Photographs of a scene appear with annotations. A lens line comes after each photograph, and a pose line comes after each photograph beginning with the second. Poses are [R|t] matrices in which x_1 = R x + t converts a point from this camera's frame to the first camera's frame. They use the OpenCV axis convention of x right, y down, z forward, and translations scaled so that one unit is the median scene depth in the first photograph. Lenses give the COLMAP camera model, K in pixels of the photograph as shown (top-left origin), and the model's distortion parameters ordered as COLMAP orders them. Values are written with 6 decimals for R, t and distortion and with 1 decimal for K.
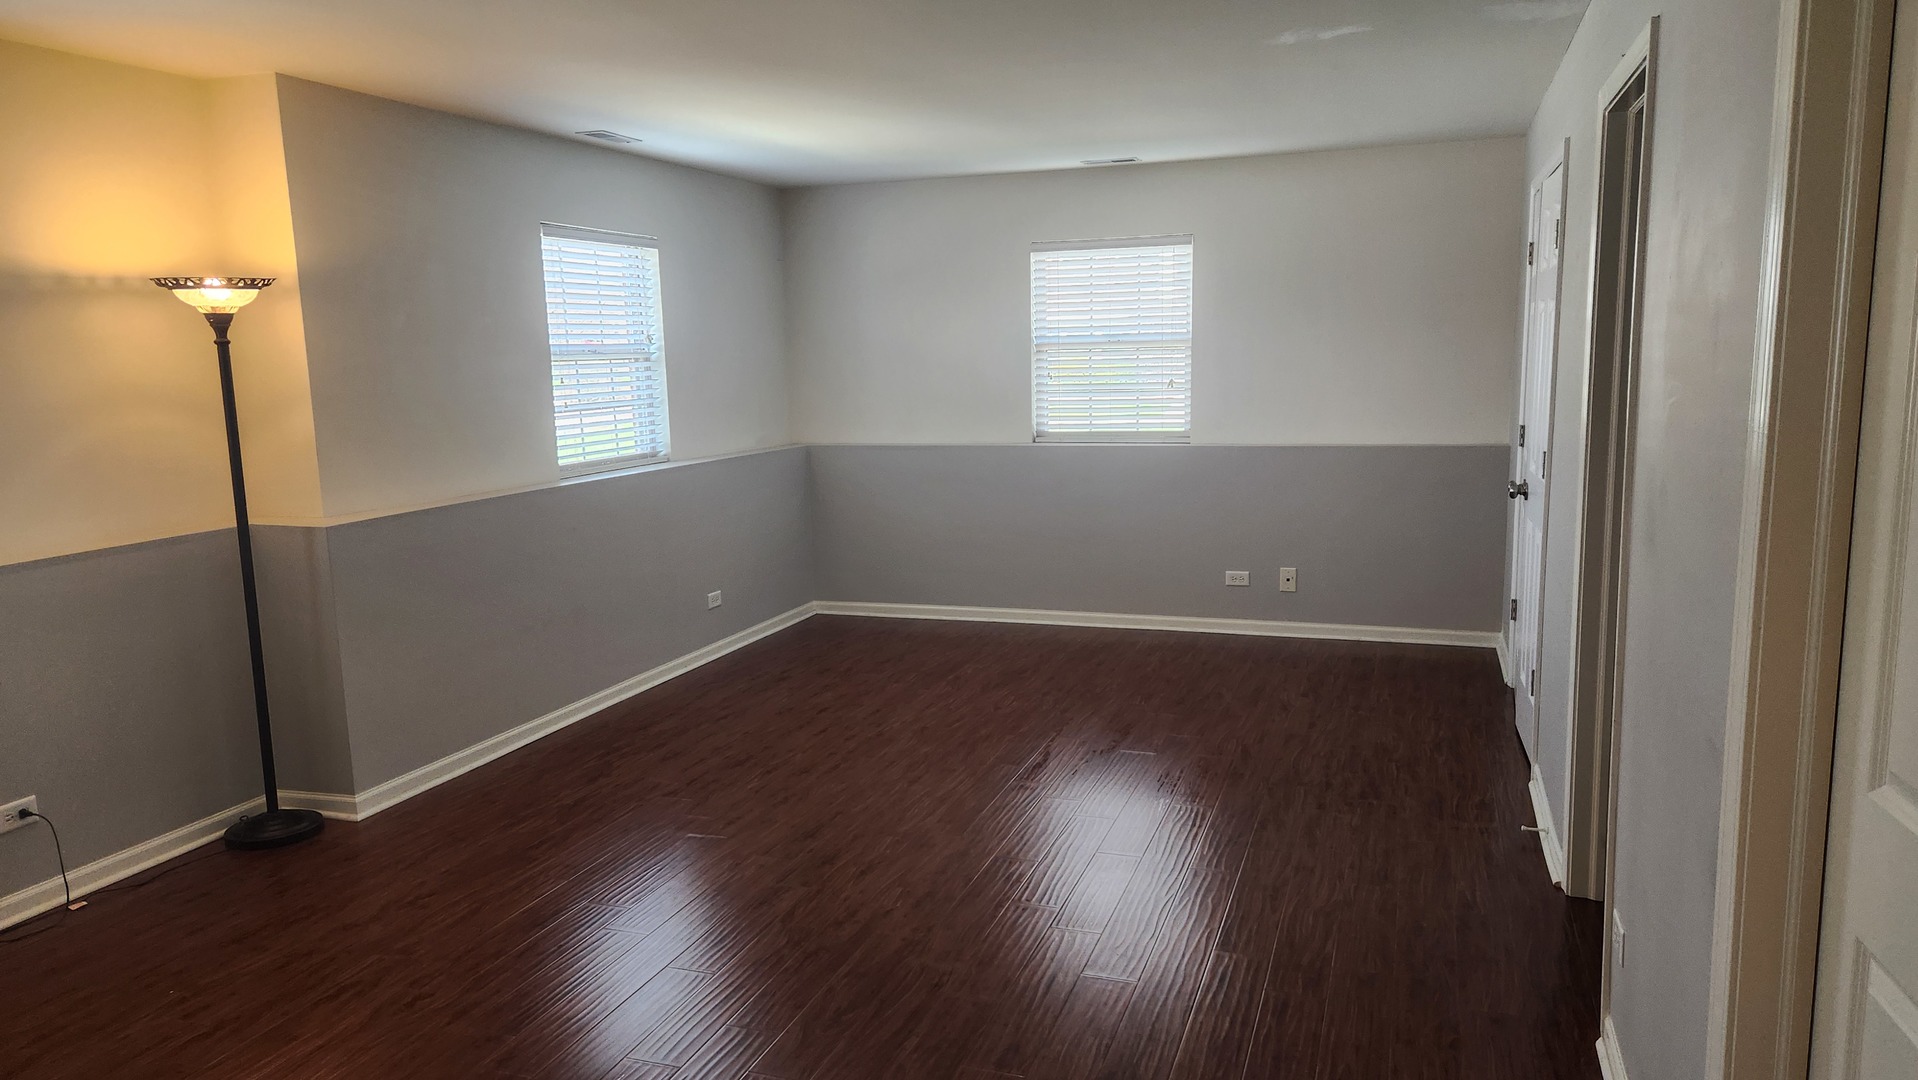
lens RADIAL K [[1271.9, 0, 962.0], [0, 1271.9, 545.7], [0, 0, 1]] dist [0.066031, -0.056288]
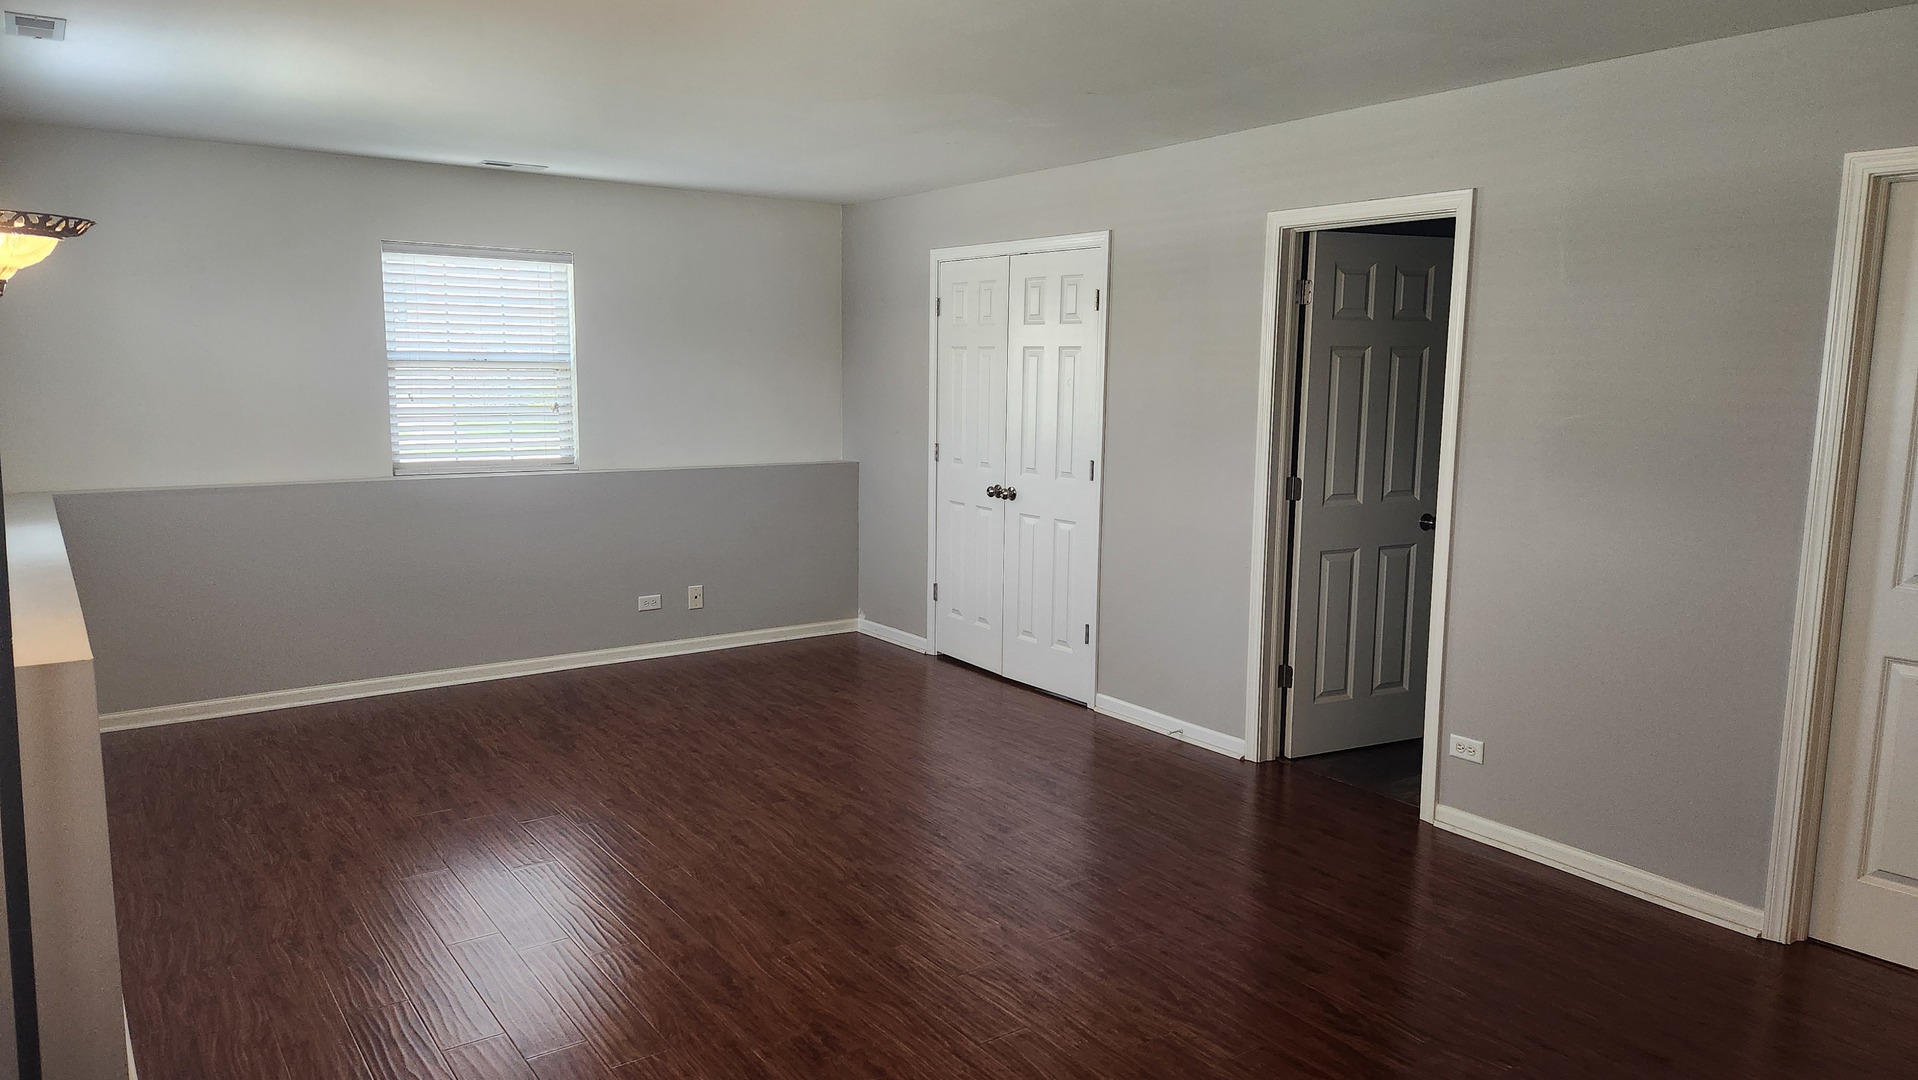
lens RADIAL K [[1271.9, 0, 954.8], [0, 1271.9, 540.4], [0, 0, 1]] dist [0.066031, -0.056288]
pose [[0.582953, -0.083351, 0.808220, -0.662937], [0.103305, 0.994255, 0.028024, -0.038616], [-0.805912, 0.067157, 0.588214, 0.319966]]
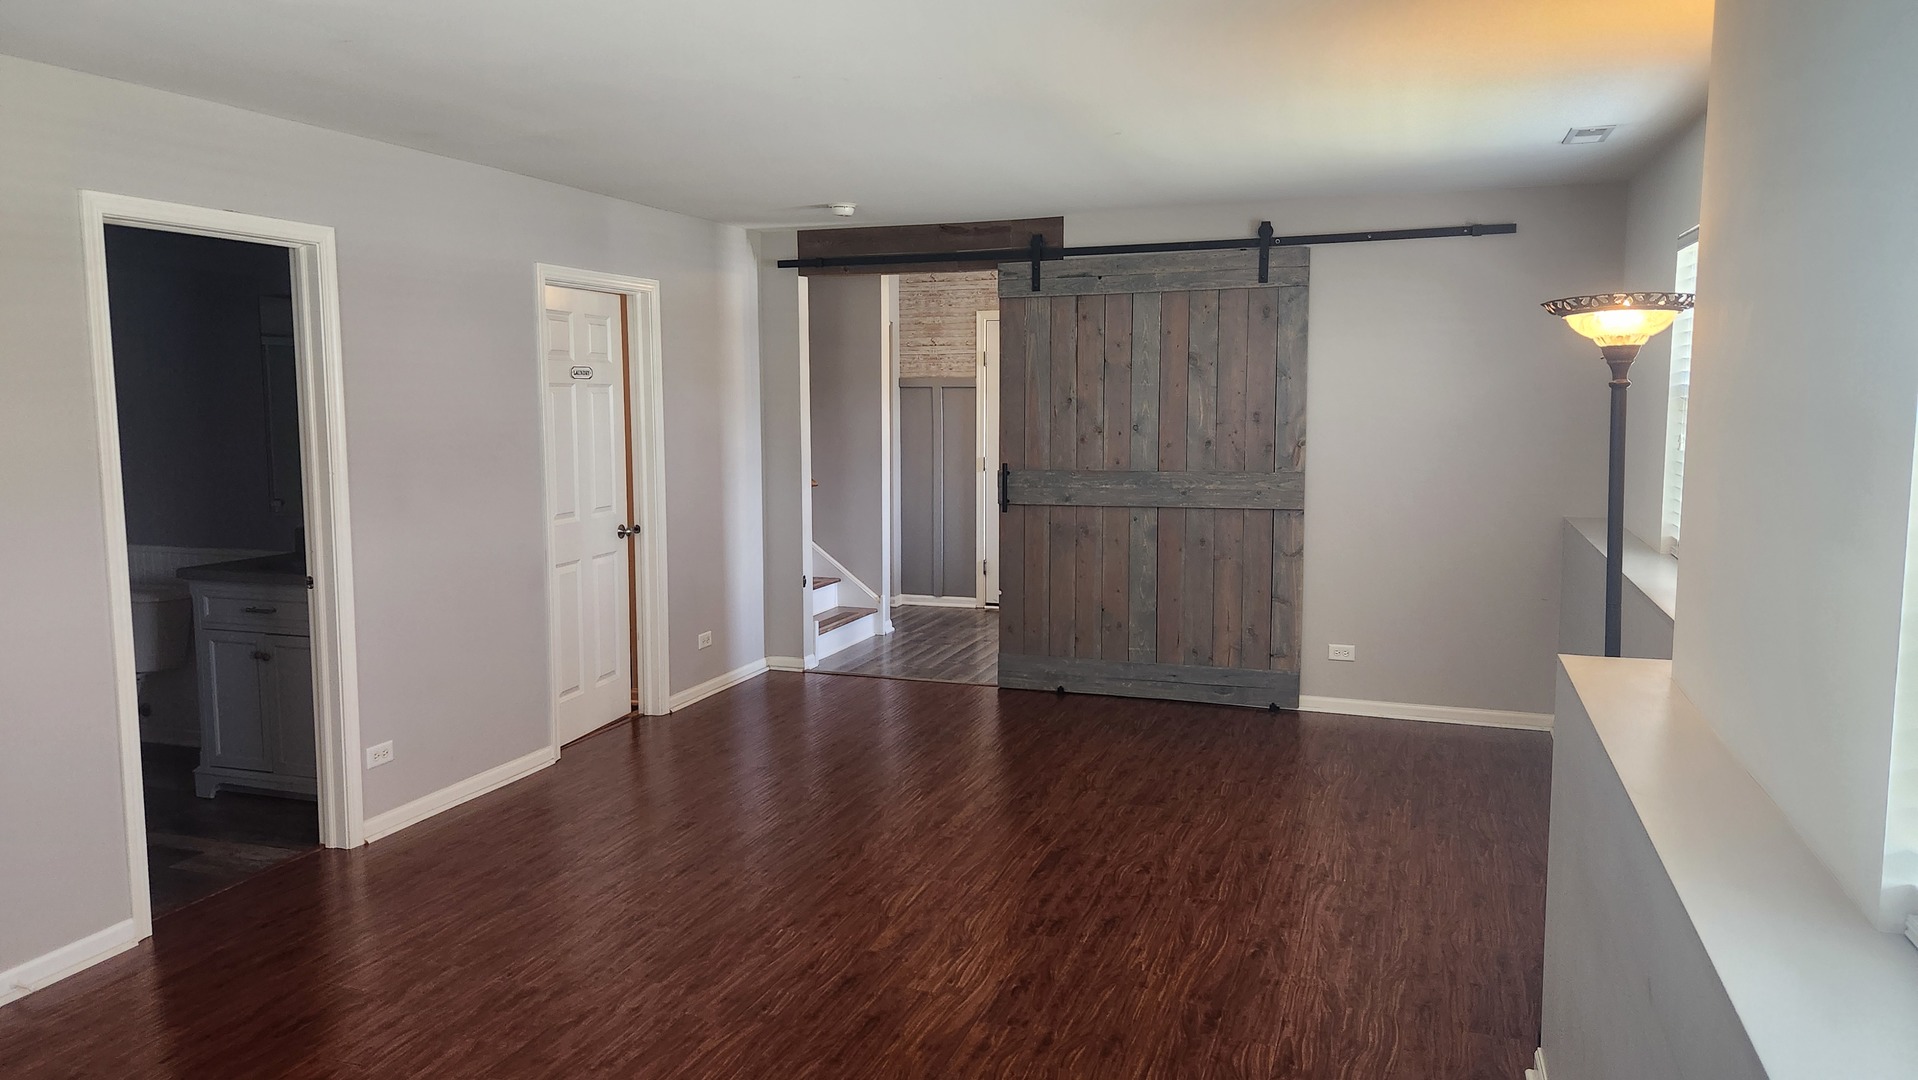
lens RADIAL K [[1271.9, 0, 949.3], [0, 1271.9, 536.4], [0, 0, 1]] dist [0.066031, -0.056288]
pose [[-0.999584, 0.023627, 0.016545, -0.165473], [0.027193, 0.963181, 0.267474, -0.241368], [-0.009617, 0.267812, -0.963423, 1.492640]]
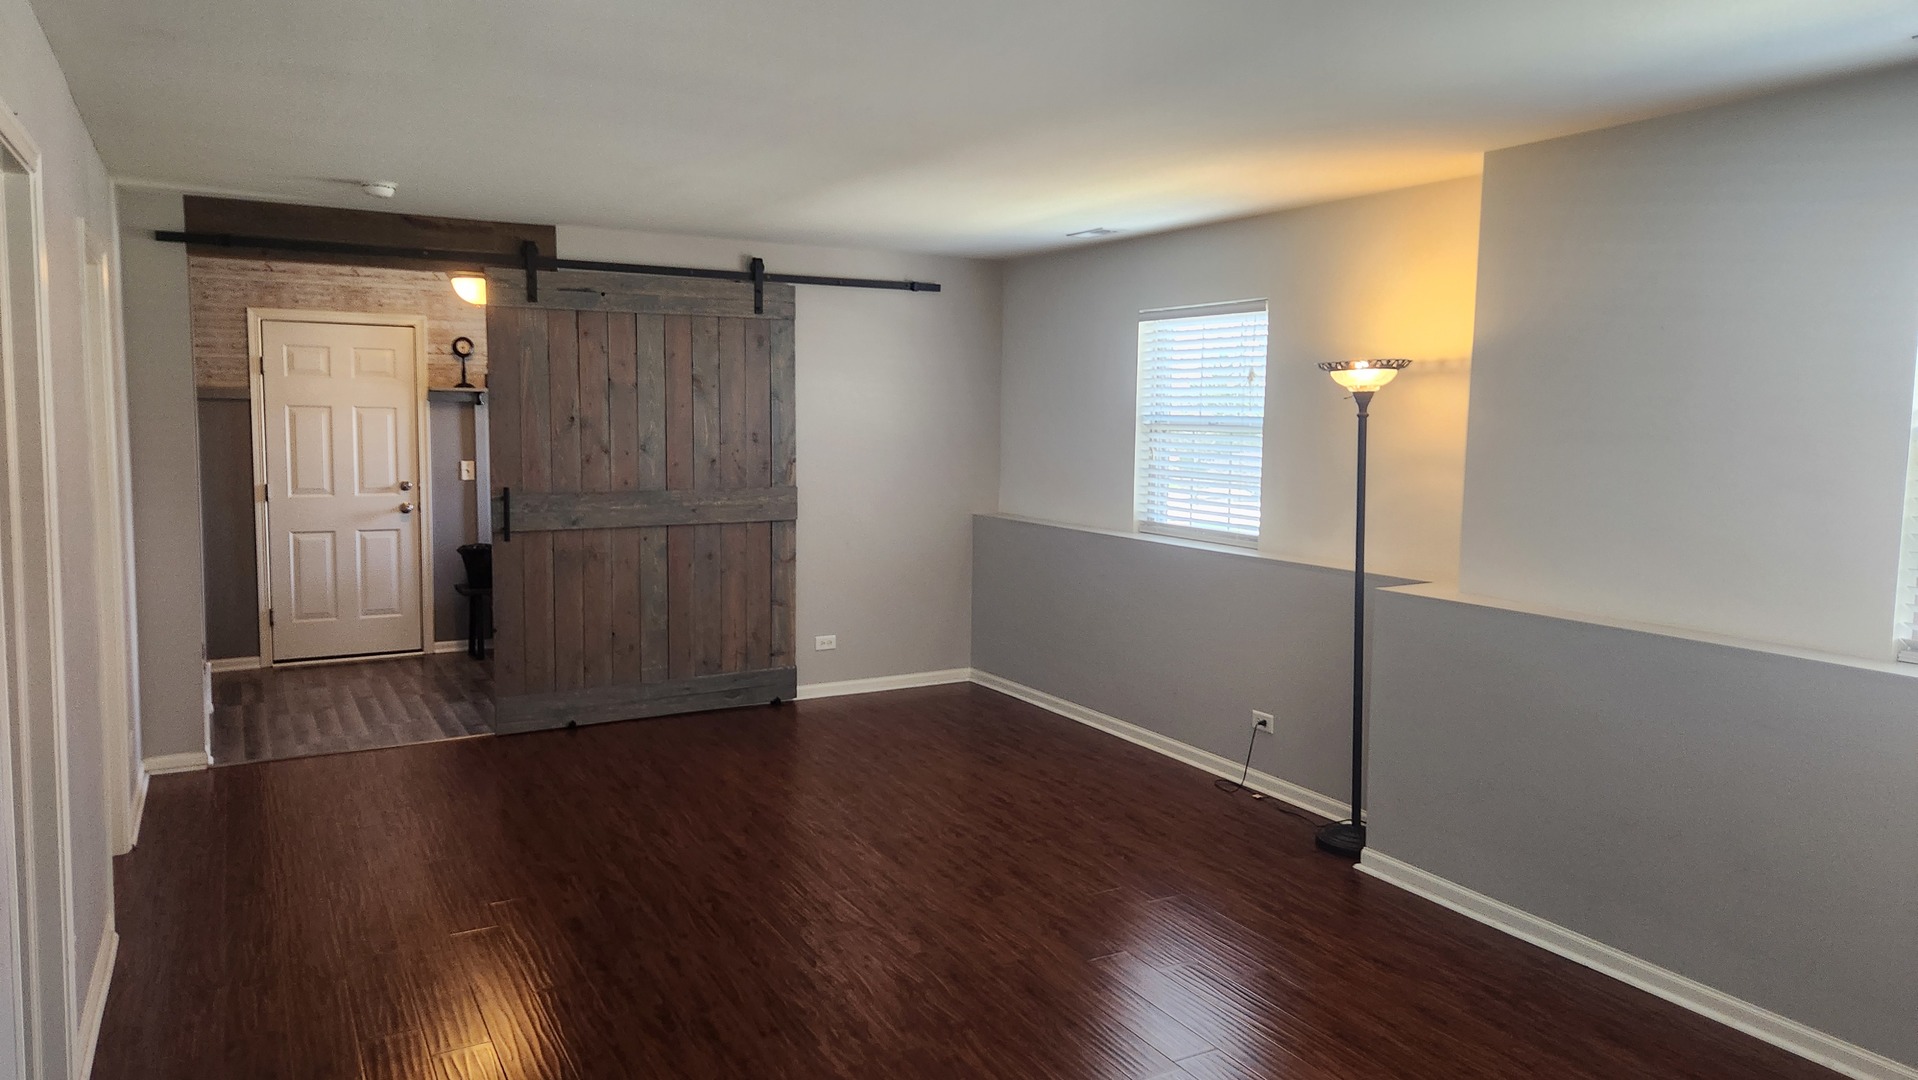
lens RADIAL K [[1271.9, 0, 963.6], [0, 1271.9, 526.9], [0, 0, 1]] dist [0.066031, -0.056288]
pose [[-0.659288, 0.080171, -0.747604, 0.469737], [-0.114757, 0.971921, 0.205427, -0.220038], [0.743081, 0.221229, -0.631576, 1.277771]]
